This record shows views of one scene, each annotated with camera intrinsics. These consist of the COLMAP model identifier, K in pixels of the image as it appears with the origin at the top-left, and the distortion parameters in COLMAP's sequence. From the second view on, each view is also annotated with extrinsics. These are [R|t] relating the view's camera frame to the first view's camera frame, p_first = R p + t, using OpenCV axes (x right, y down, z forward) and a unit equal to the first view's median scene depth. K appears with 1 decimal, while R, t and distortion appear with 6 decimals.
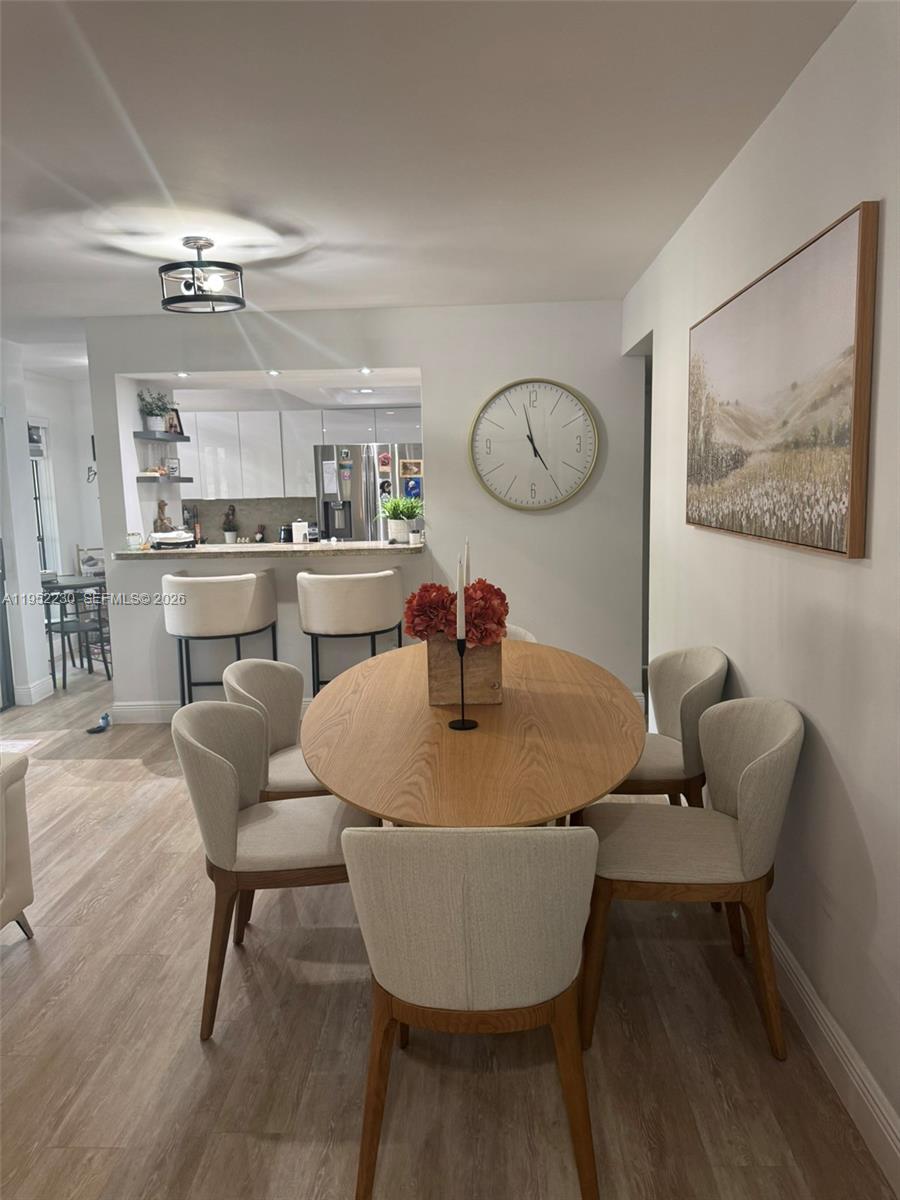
lens RADIAL K [[849.4, 0, 451.5], [0, 849.4, 603.0], [0, 0, 1]] dist [0.068080, -0.077943]
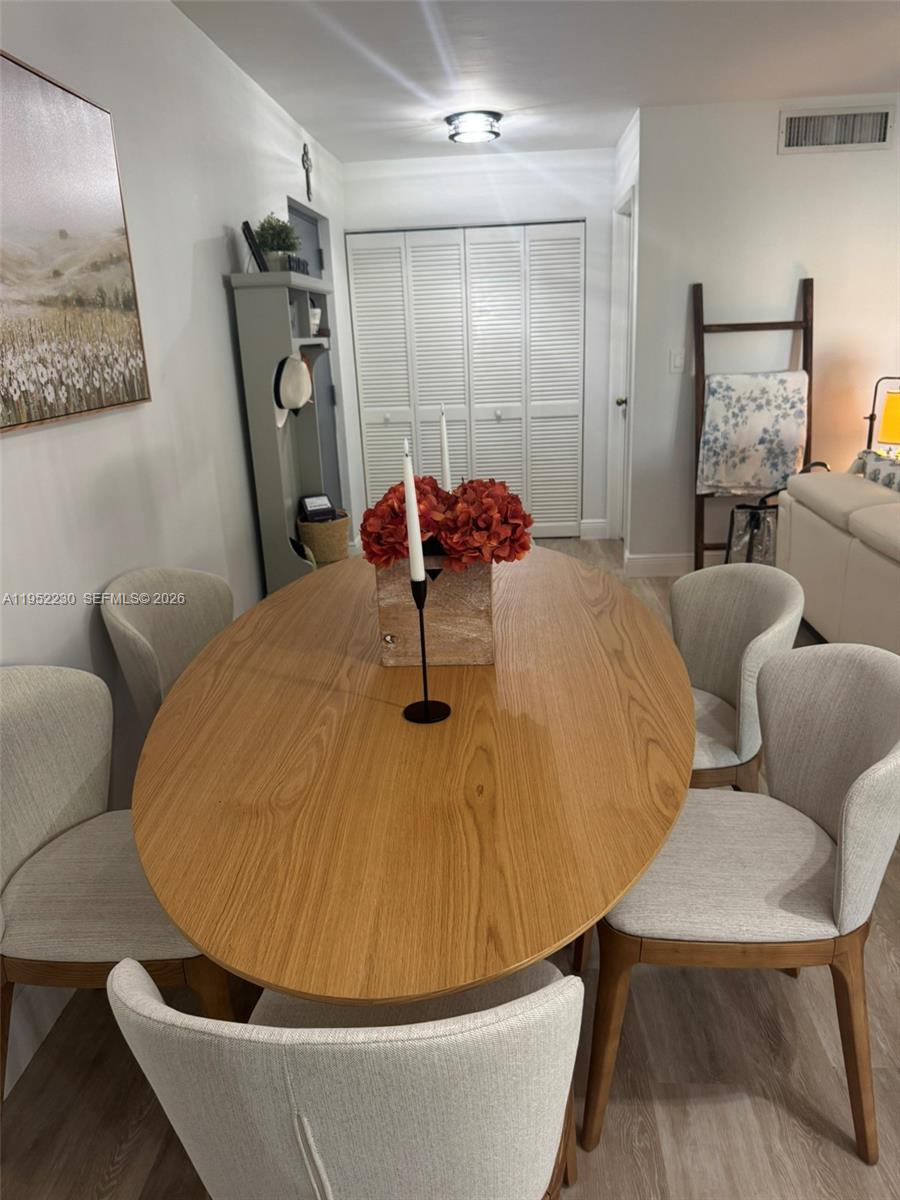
lens RADIAL K [[849.4, 0, 450.9], [0, 849.4, 597.2], [0, 0, 1]] dist [0.068080, -0.077943]
pose [[-0.997383, 0.061367, 0.038226, -0.022502], [0.071855, 0.899897, 0.430142, -0.270269], [-0.008003, 0.431763, -0.901952, 1.990175]]
